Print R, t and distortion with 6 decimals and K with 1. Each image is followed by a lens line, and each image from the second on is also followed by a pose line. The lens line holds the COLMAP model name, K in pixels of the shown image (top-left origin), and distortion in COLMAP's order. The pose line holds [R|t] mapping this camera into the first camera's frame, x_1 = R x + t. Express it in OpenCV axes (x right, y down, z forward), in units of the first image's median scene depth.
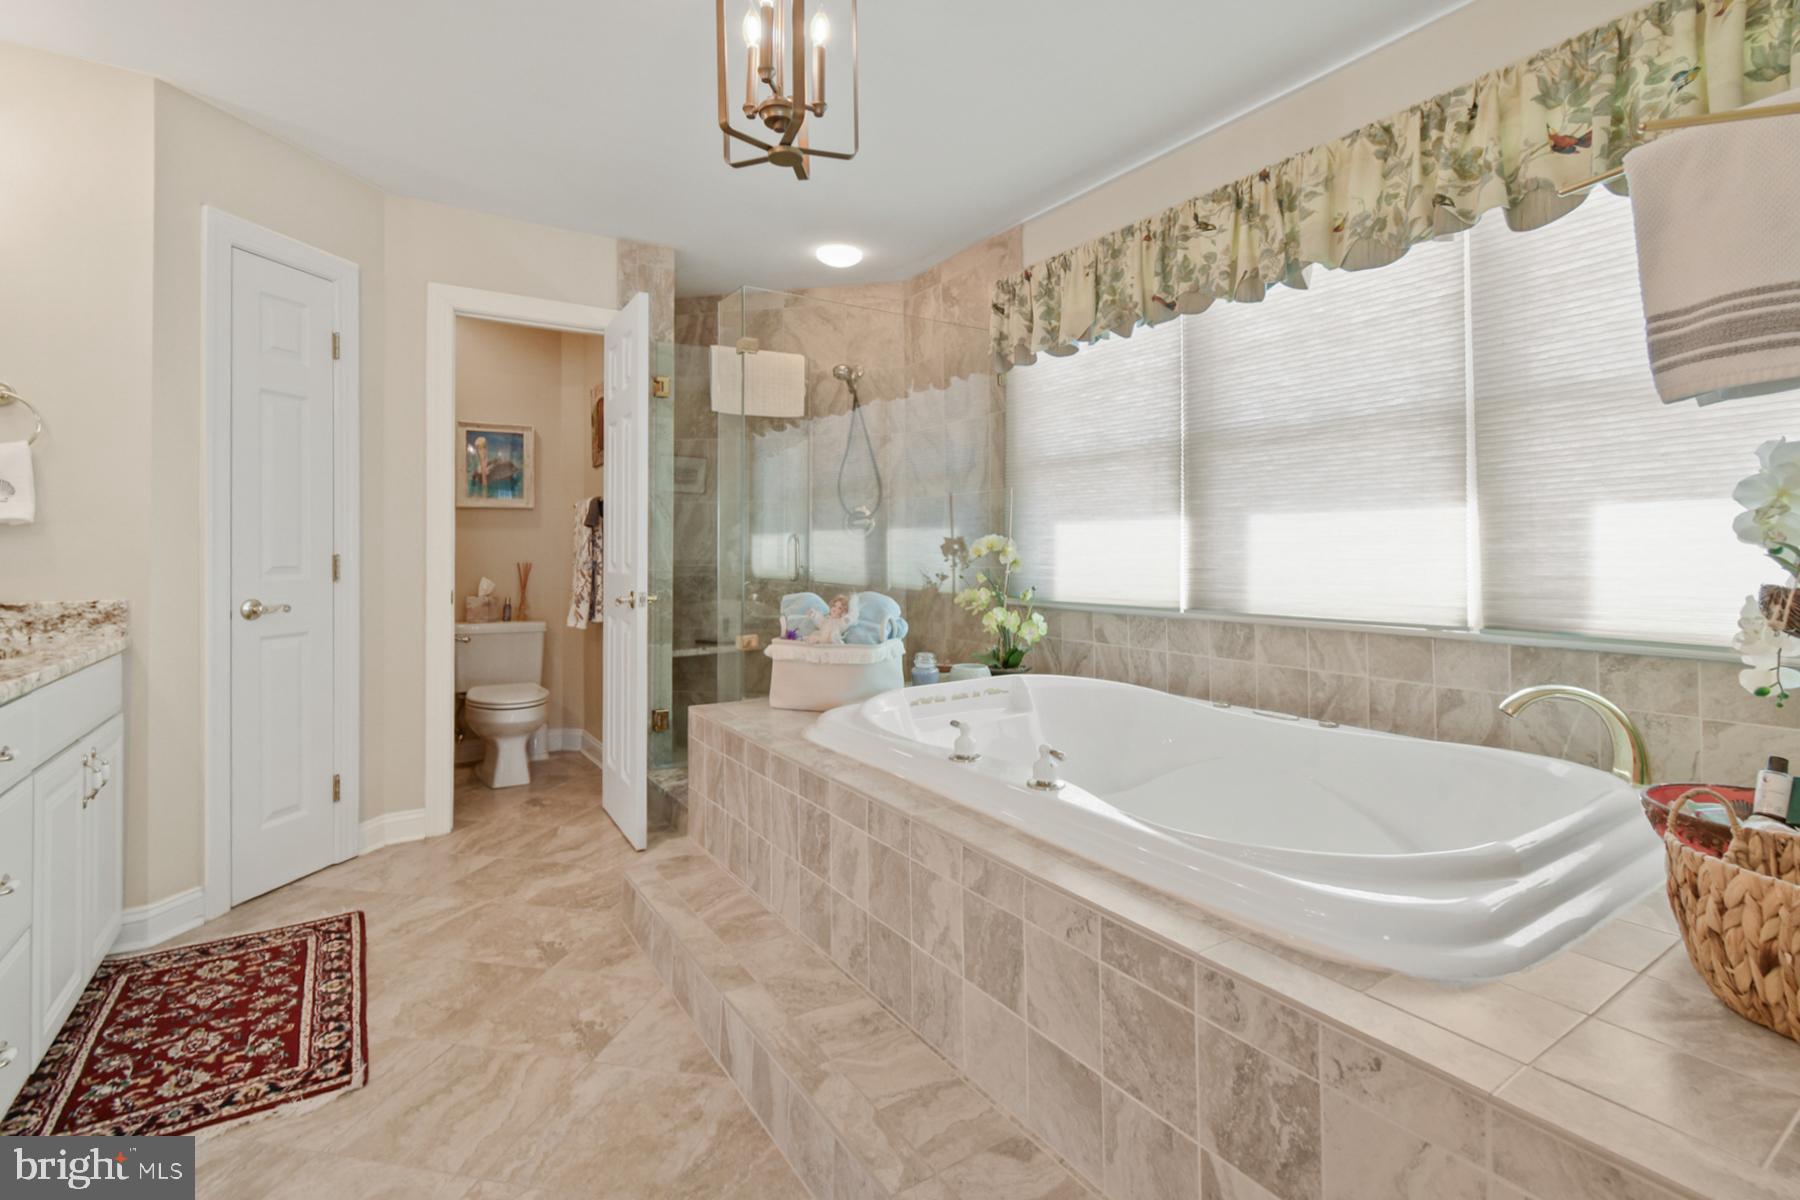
lens RADIAL K [[834.1, 0, 907.7], [0, 834.1, 538.0], [0, 0, 1]] dist [0.007374, -0.002148]
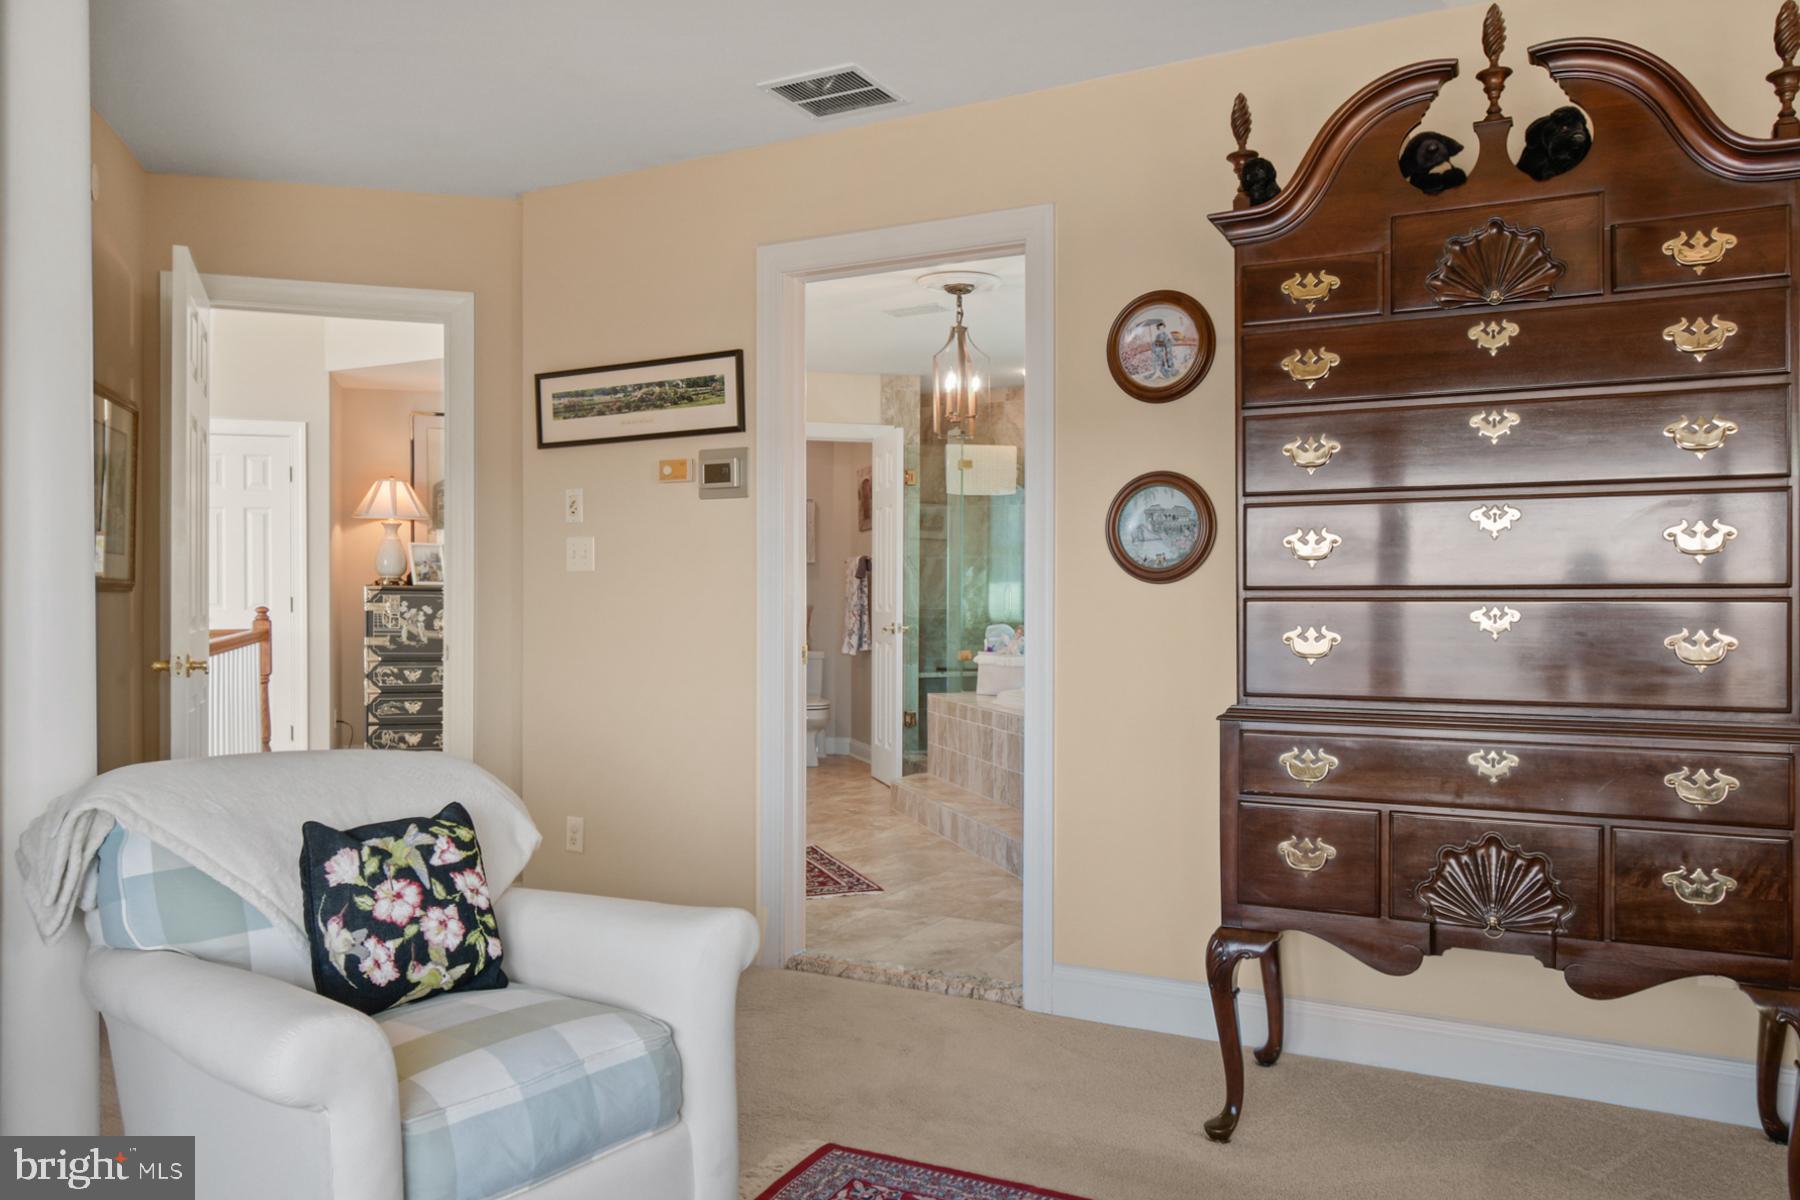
lens RADIAL K [[1353.5, 0, 898.6], [0, 1353.5, 601.2], [0, 0, 1]] dist [0.001270, 0.000026]
pose [[0.957645, 0.004969, -0.287910, 0.434622], [0.000523, 0.999819, 0.018994, -0.025488], [0.287952, -0.018340, 0.957469, -1.514425]]
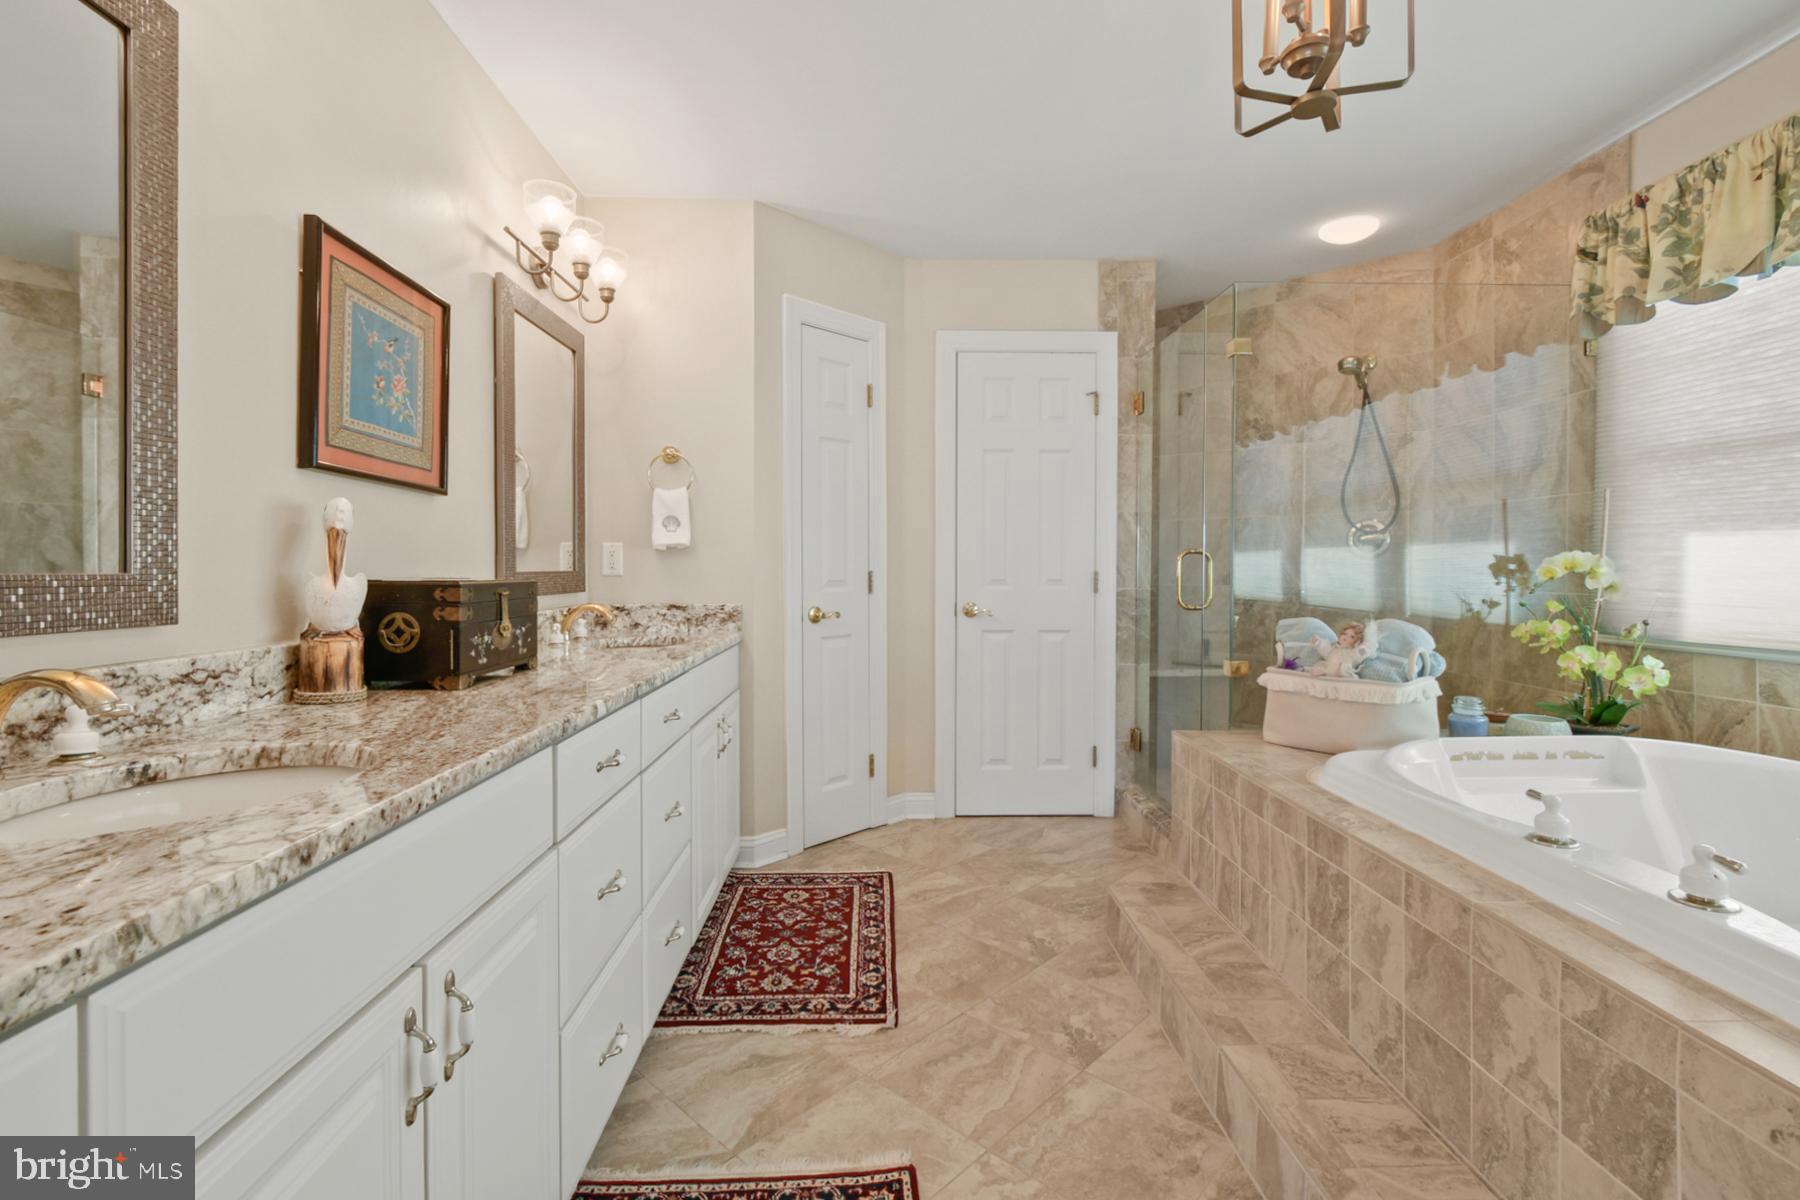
lens RADIAL K [[819.2, 0, 901.7], [0, 819.2, 577.5], [0, 0, 1]] dist [0.006304, -0.001901]
pose [[0.849078, 0.010940, -0.528154, -0.028774], [0.002247, 0.999702, 0.024320, 0.000693], [0.528262, -0.021836, 0.848800, 0.031526]]
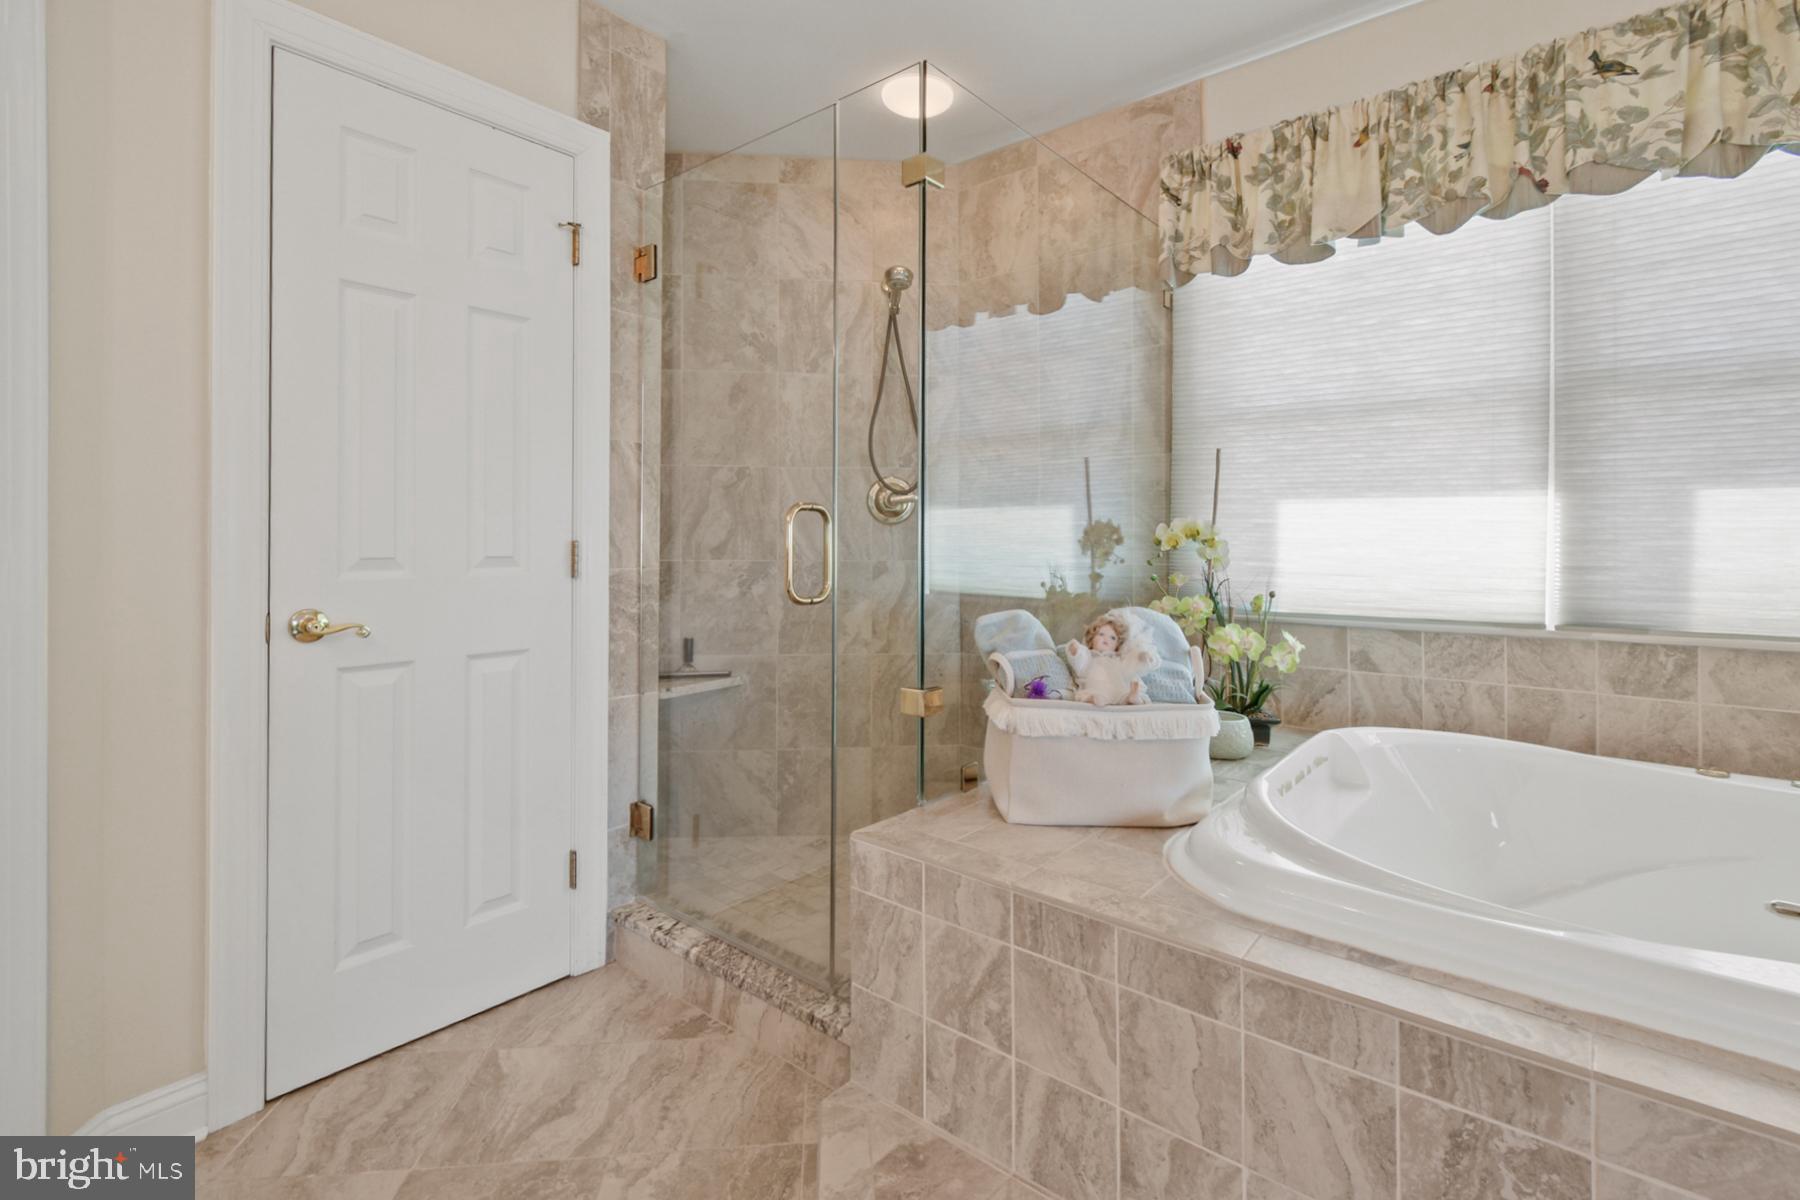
lens RADIAL K [[819.2, 0, 892.1], [0, 819.2, 535.1], [0, 0, 1]] dist [0.006304, -0.001901]
pose [[0.955584, 0.006670, 0.294643, -0.394360], [-0.009122, 0.999934, 0.006947, 0.010479], [-0.294578, -0.009326, 0.955582, 0.504308]]
